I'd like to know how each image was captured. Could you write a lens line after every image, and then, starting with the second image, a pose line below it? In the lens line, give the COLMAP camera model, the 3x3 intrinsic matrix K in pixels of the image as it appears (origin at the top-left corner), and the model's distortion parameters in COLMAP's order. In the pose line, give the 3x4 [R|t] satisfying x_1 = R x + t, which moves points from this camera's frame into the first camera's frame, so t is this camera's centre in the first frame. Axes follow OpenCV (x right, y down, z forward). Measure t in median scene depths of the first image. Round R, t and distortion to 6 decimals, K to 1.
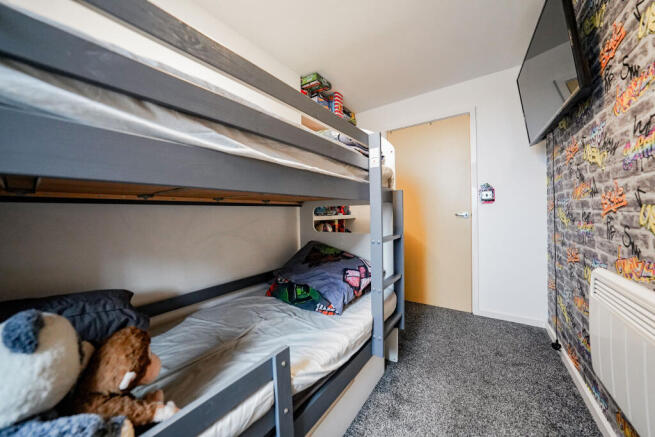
lens RADIAL K [[232.1, 0, 327.3], [0, 232.1, 217.7], [0, 0, 1]] dist [-0.019735, 0.002492]
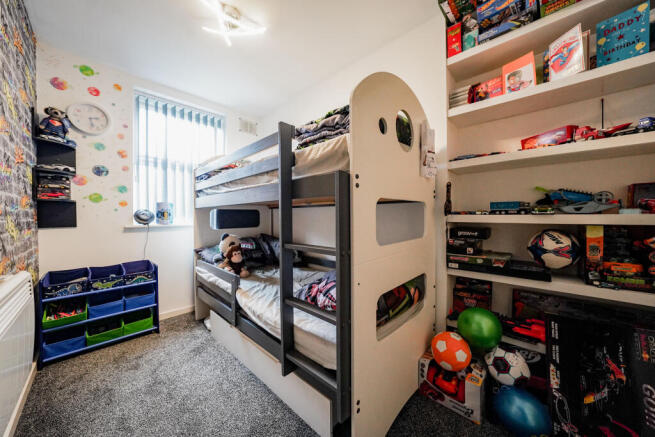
lens RADIAL K [[232.1, 0, 327.2], [0, 232.1, 217.7], [0, 0, 1]] dist [-0.019735, 0.002492]
pose [[-0.176538, 0.031816, -0.983780, 1.596802], [0.003760, 0.999492, 0.031650, -0.058063], [0.984287, 0.001888, -0.176568, 2.167809]]
